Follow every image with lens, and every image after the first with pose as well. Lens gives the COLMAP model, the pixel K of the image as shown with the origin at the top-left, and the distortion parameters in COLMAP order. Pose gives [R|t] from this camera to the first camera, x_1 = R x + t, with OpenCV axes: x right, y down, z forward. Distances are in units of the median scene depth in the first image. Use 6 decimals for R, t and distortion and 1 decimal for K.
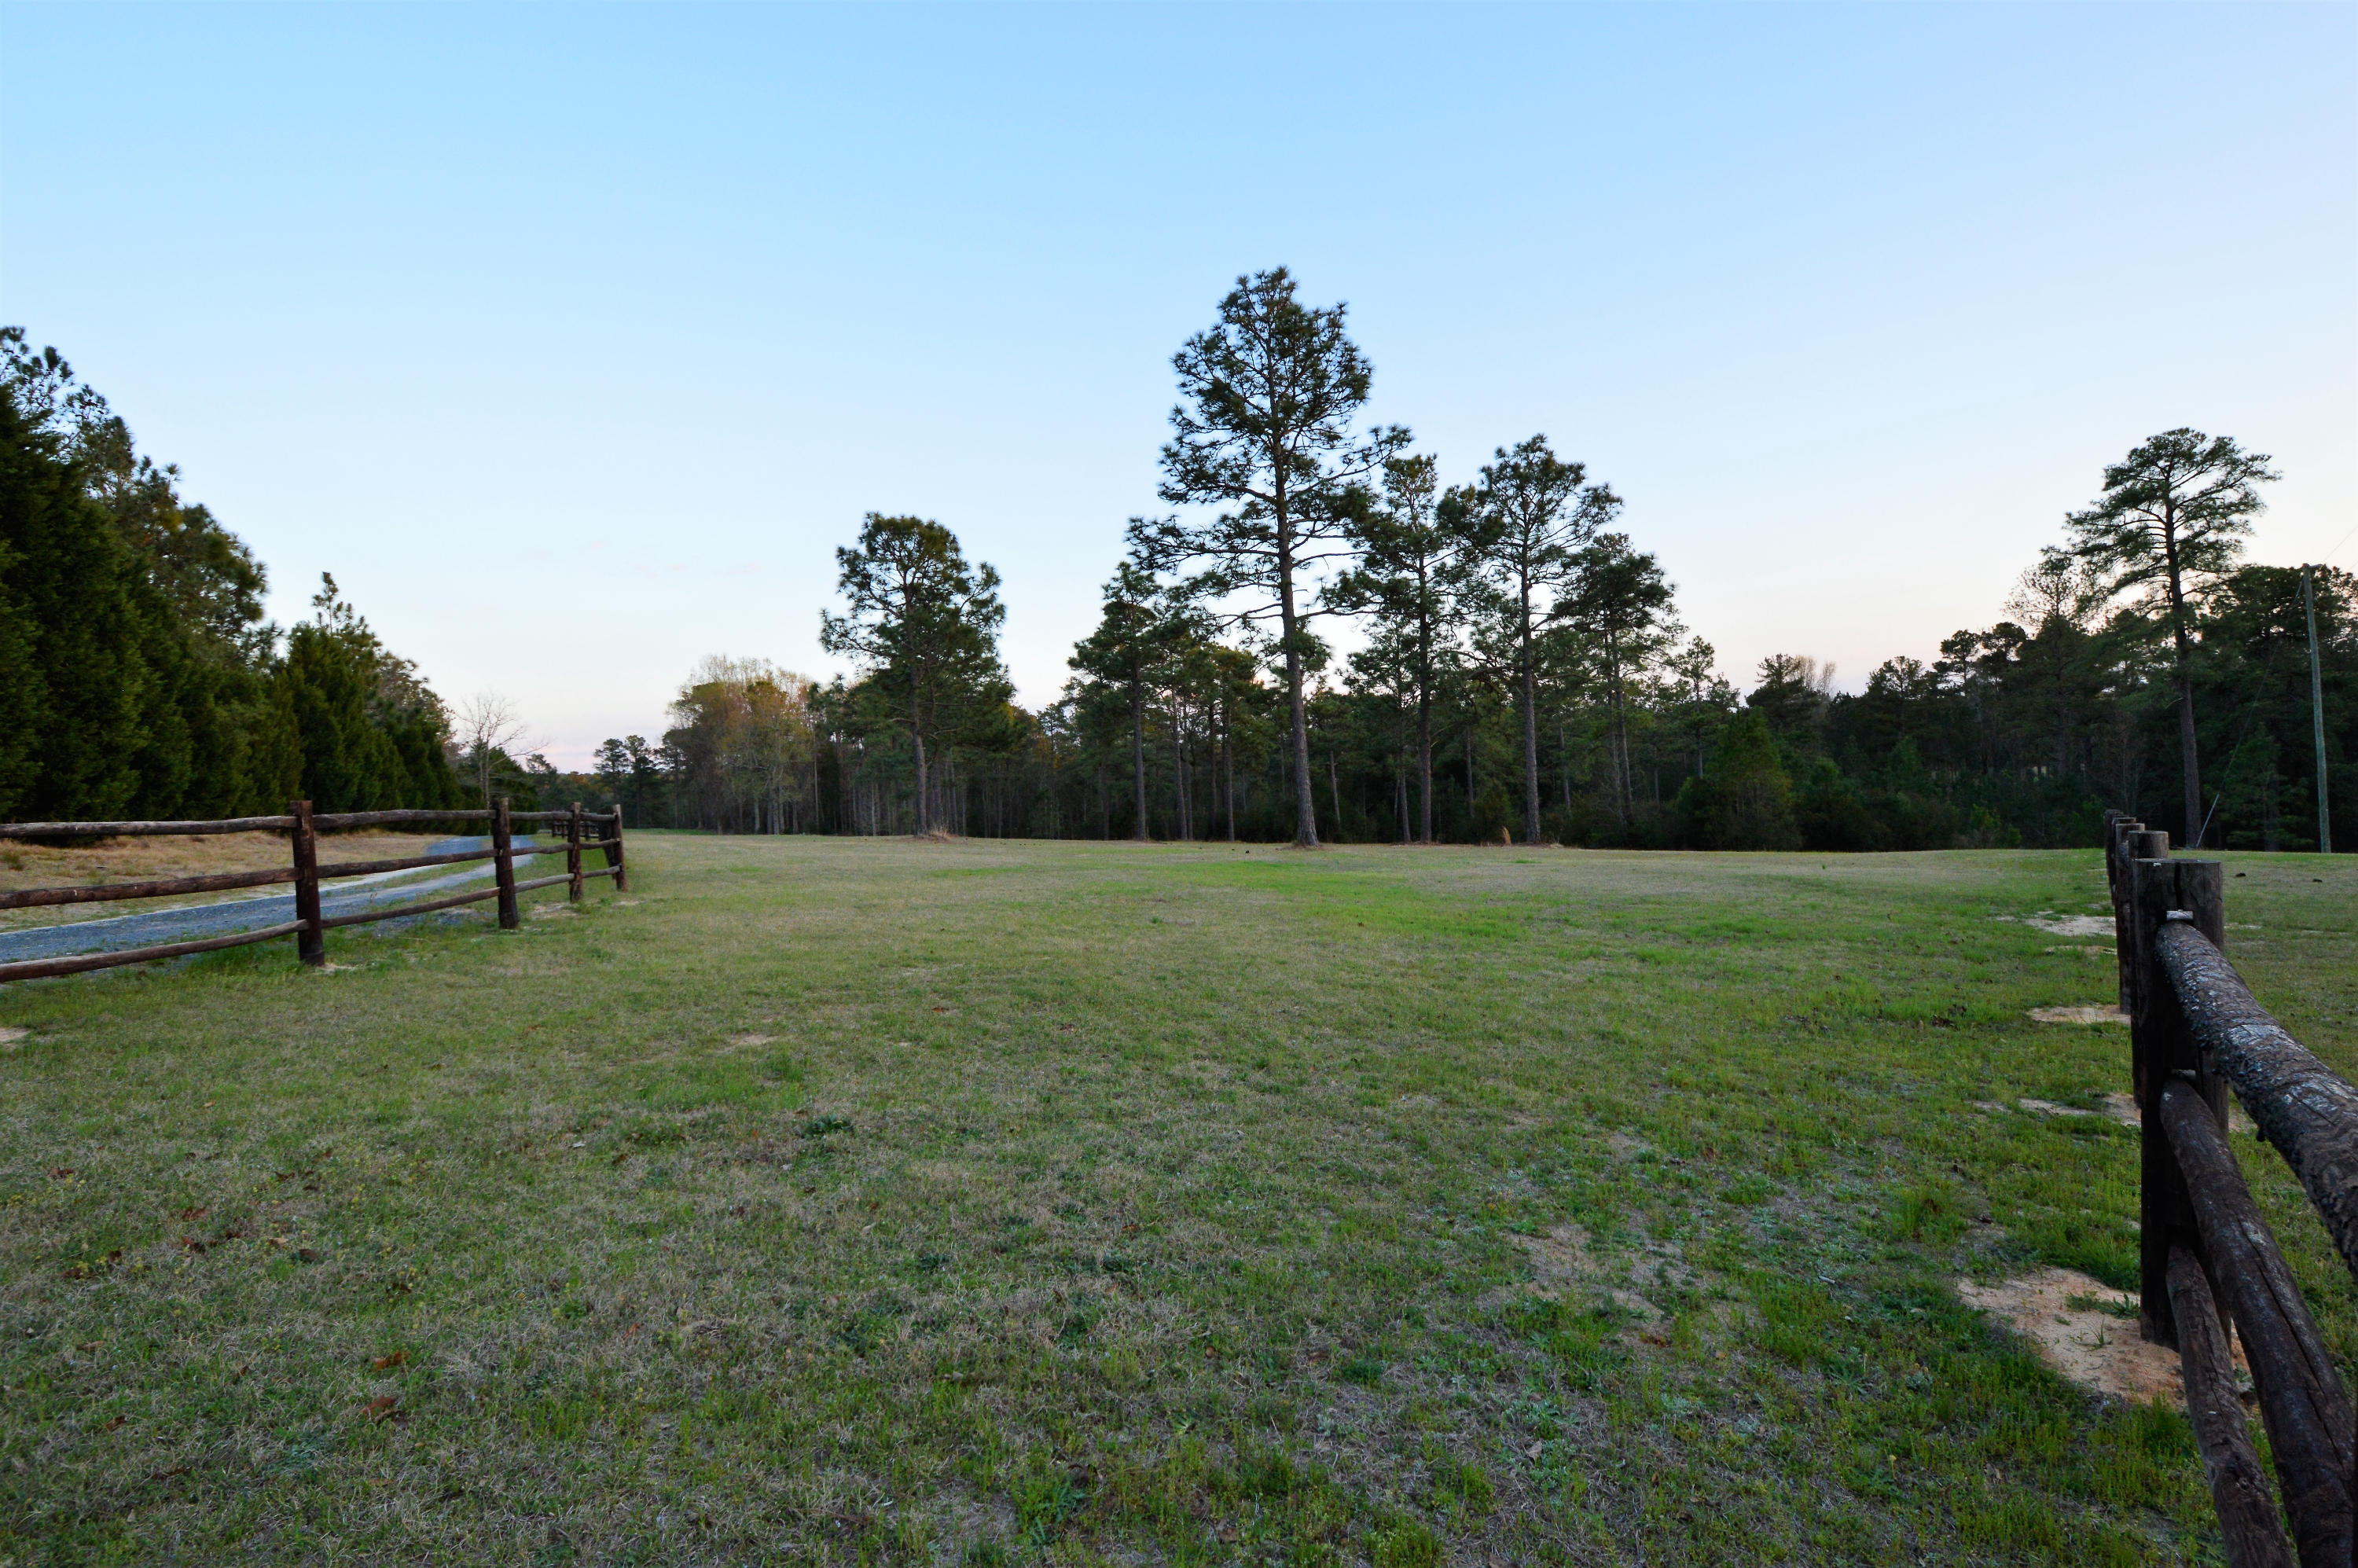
lens RADIAL K [[1034.3, 0, 1197.2], [0, 1034.3, 780.7], [0, 0, 1]] dist [0.010102, -0.020576]
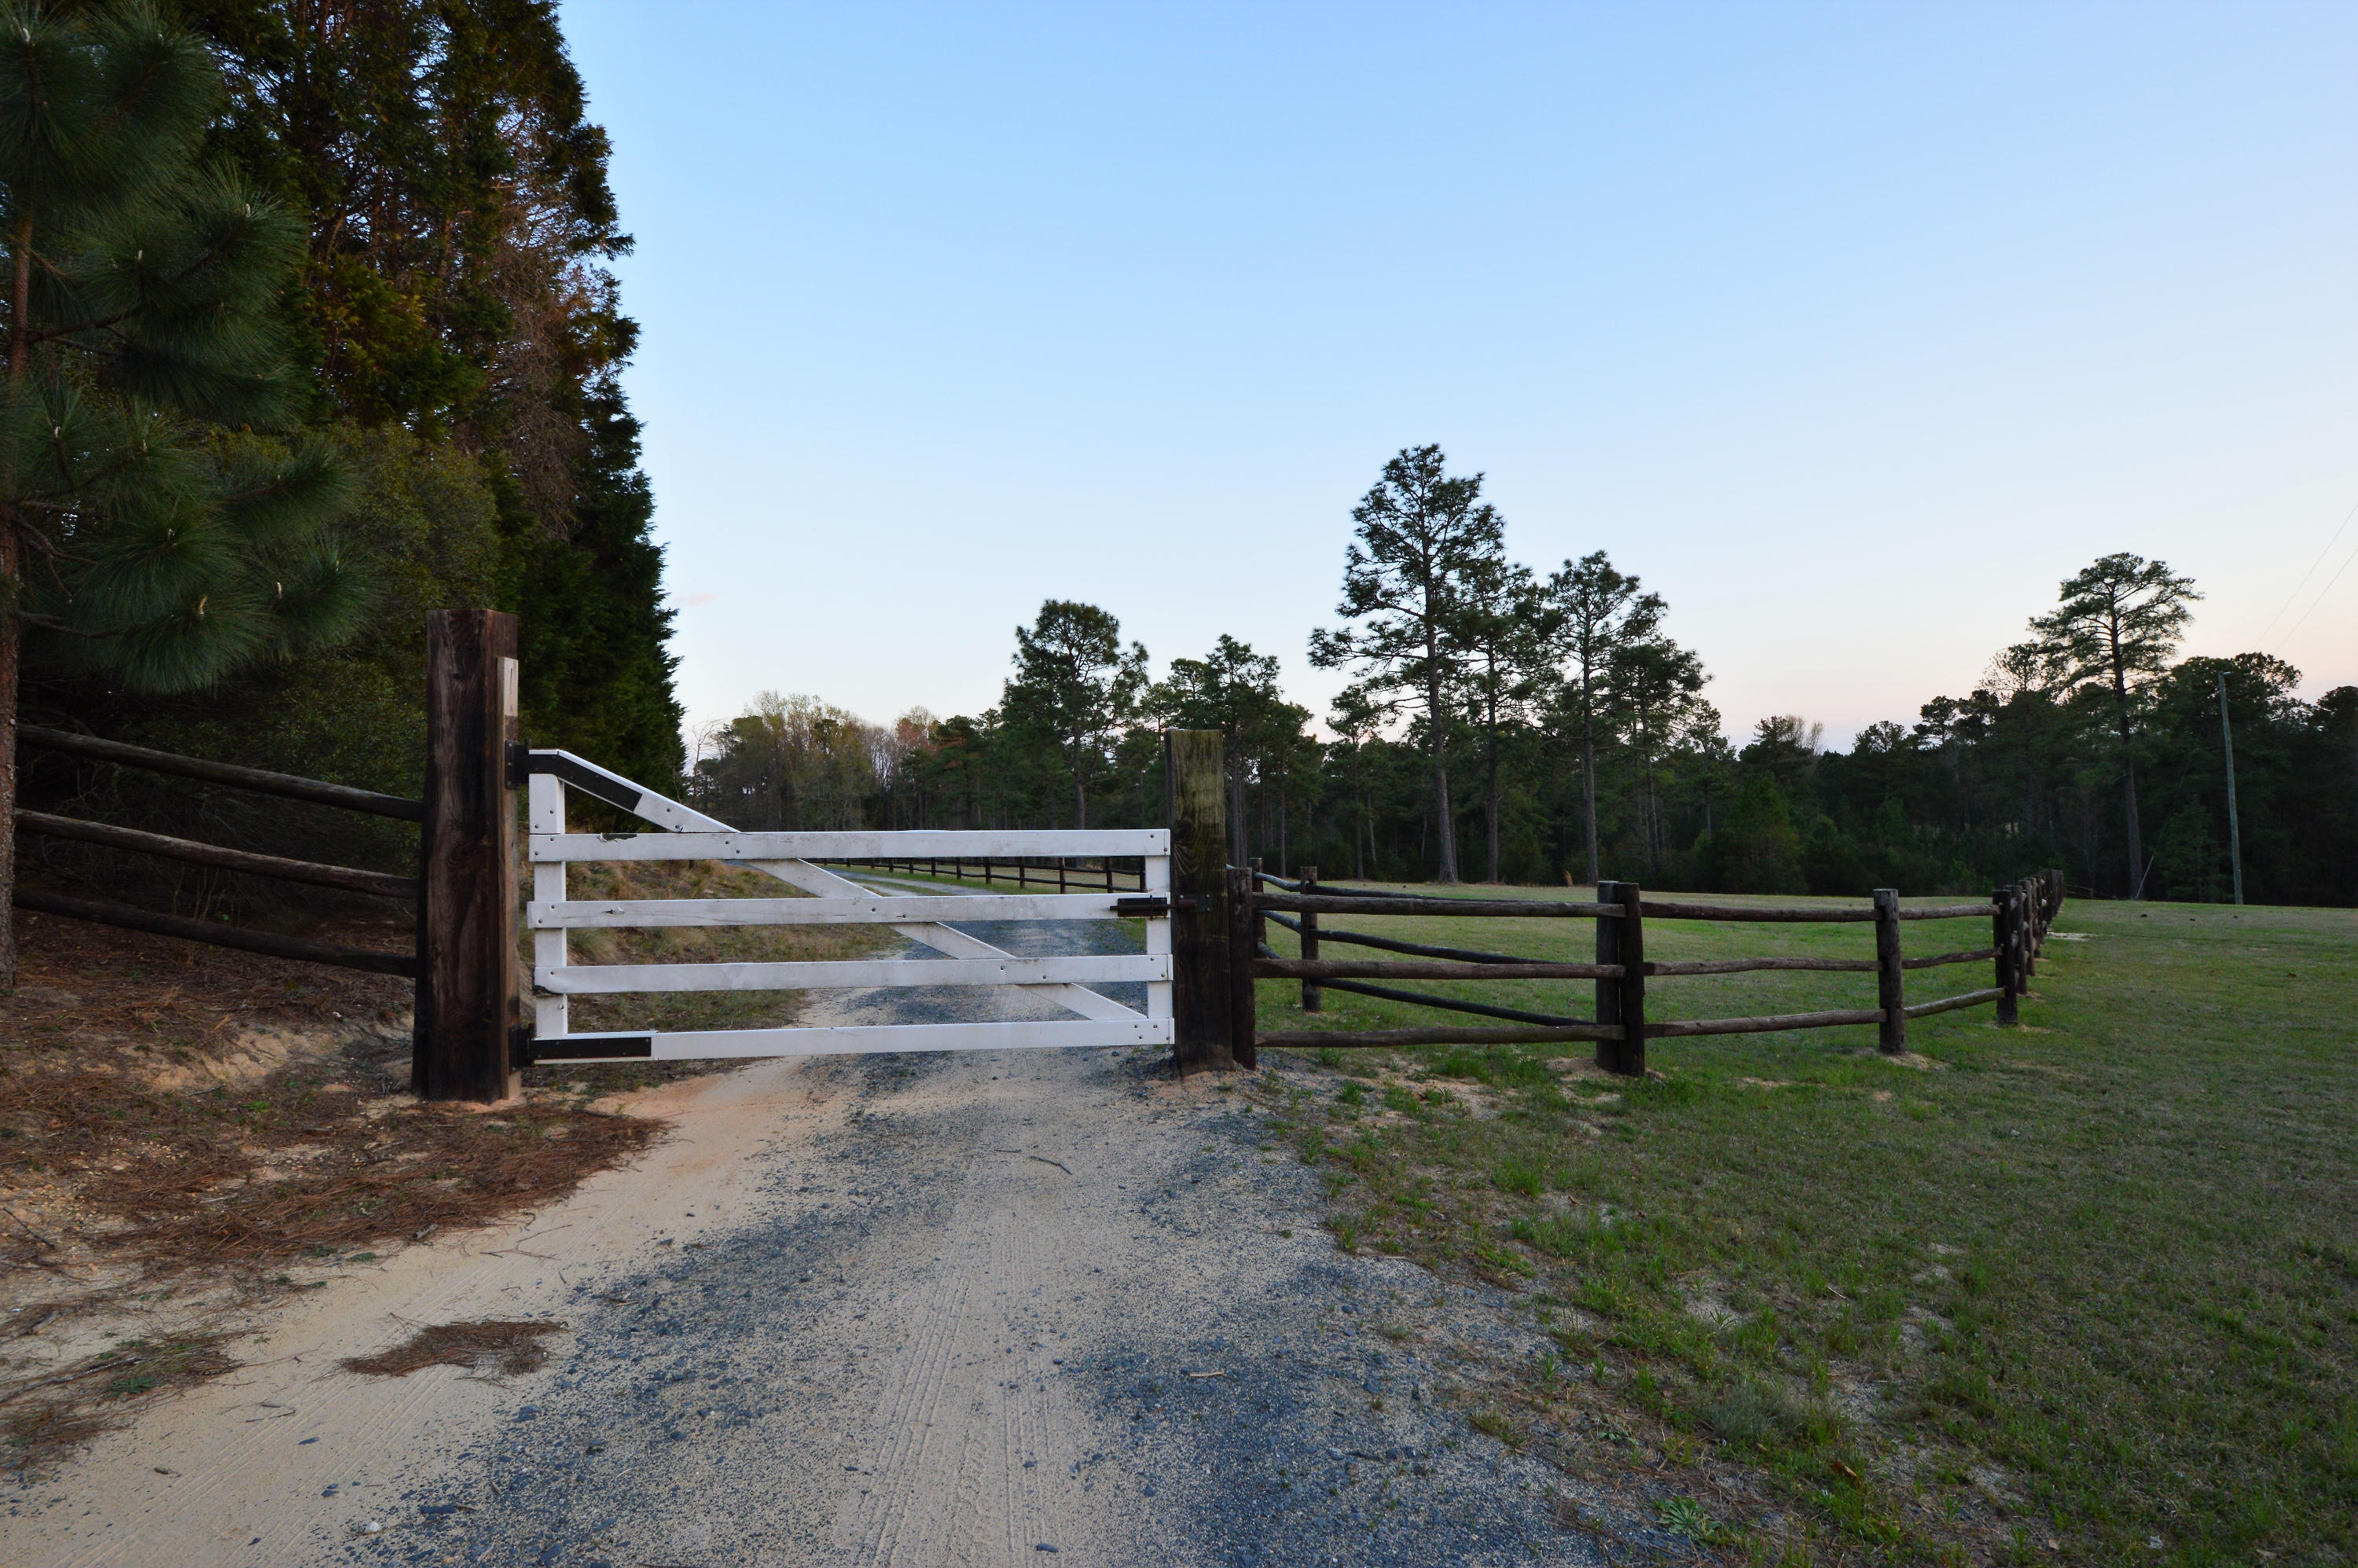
lens RADIAL K [[1034.3, 0, 1197.2], [0, 1034.3, 780.7], [0, 0, 1]] dist [0.010102, -0.020576]
pose [[0.999674, 0.021155, 0.014288, -0.148748], [-0.020633, 0.999148, -0.035745, -0.007922], [-0.015032, 0.035438, 0.999259, -0.193696]]
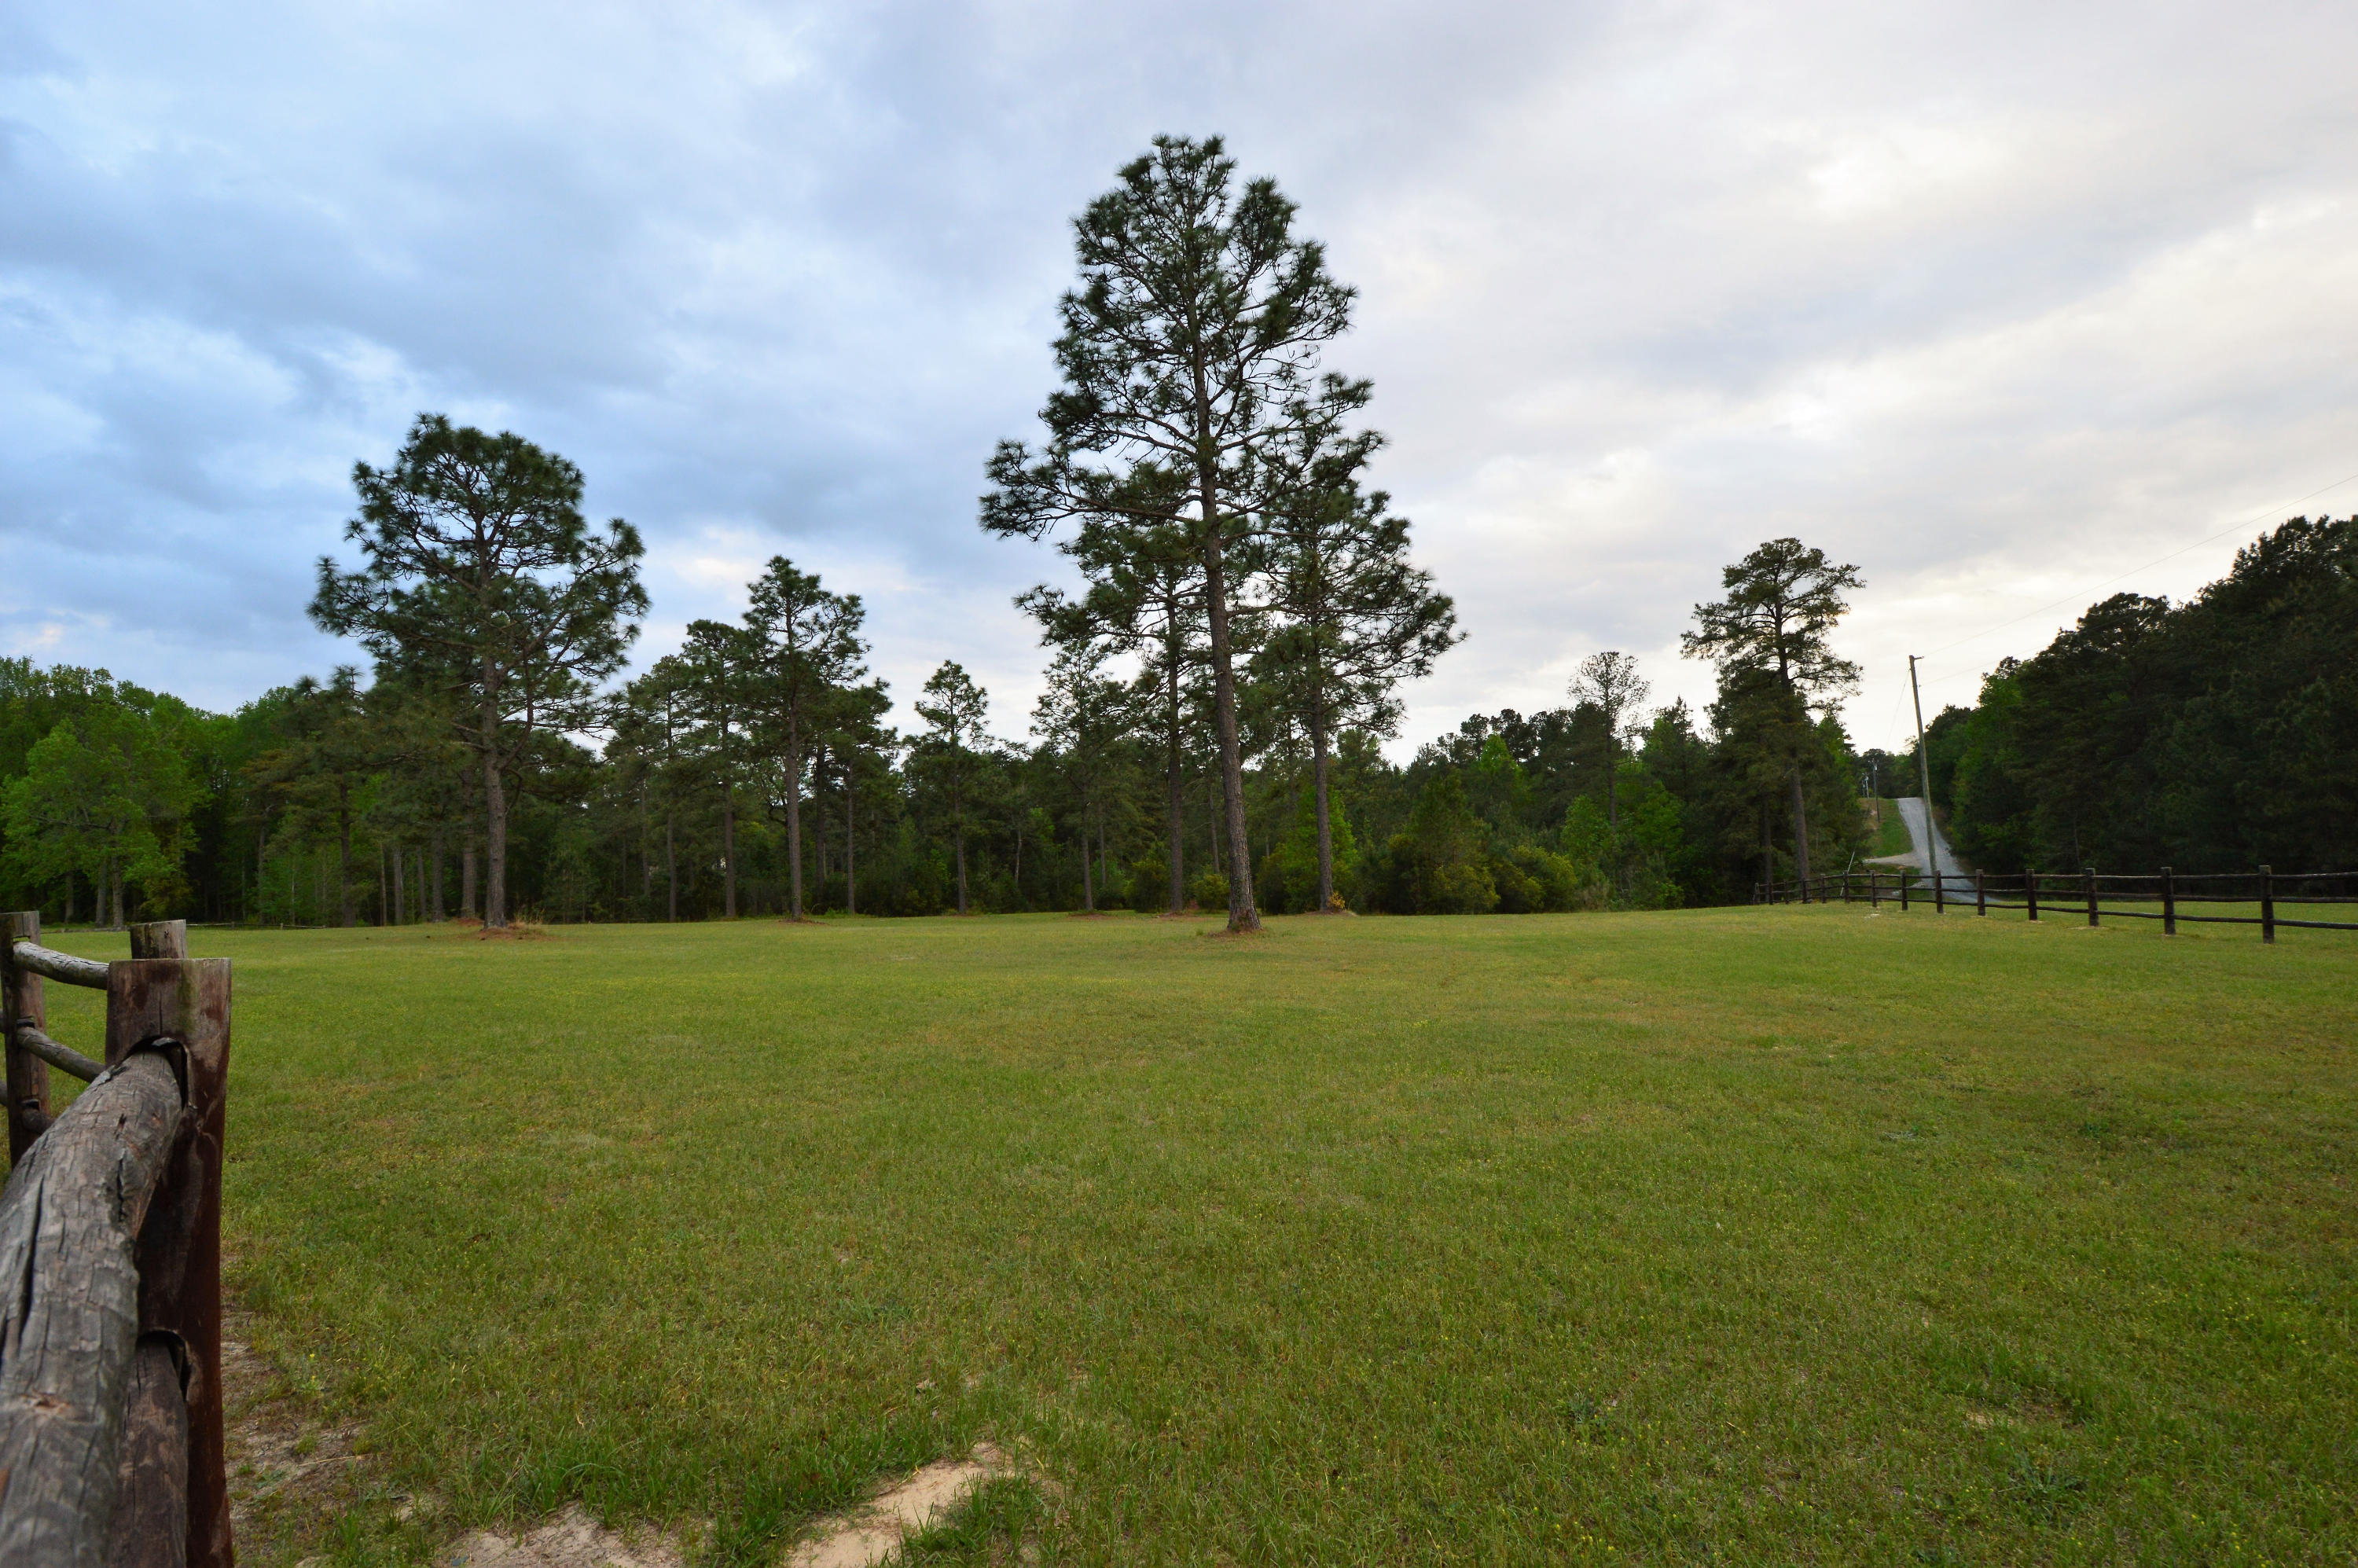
lens RADIAL K [[1034.3, 0, 1197.2], [0, 1034.3, 780.7], [0, 0, 1]] dist [0.010102, -0.020576]
pose [[0.902828, 0.023309, 0.429370, -0.150859], [0.003003, 0.998163, -0.060503, 0.001677], [-0.429992, 0.055913, 0.901100, 0.237527]]
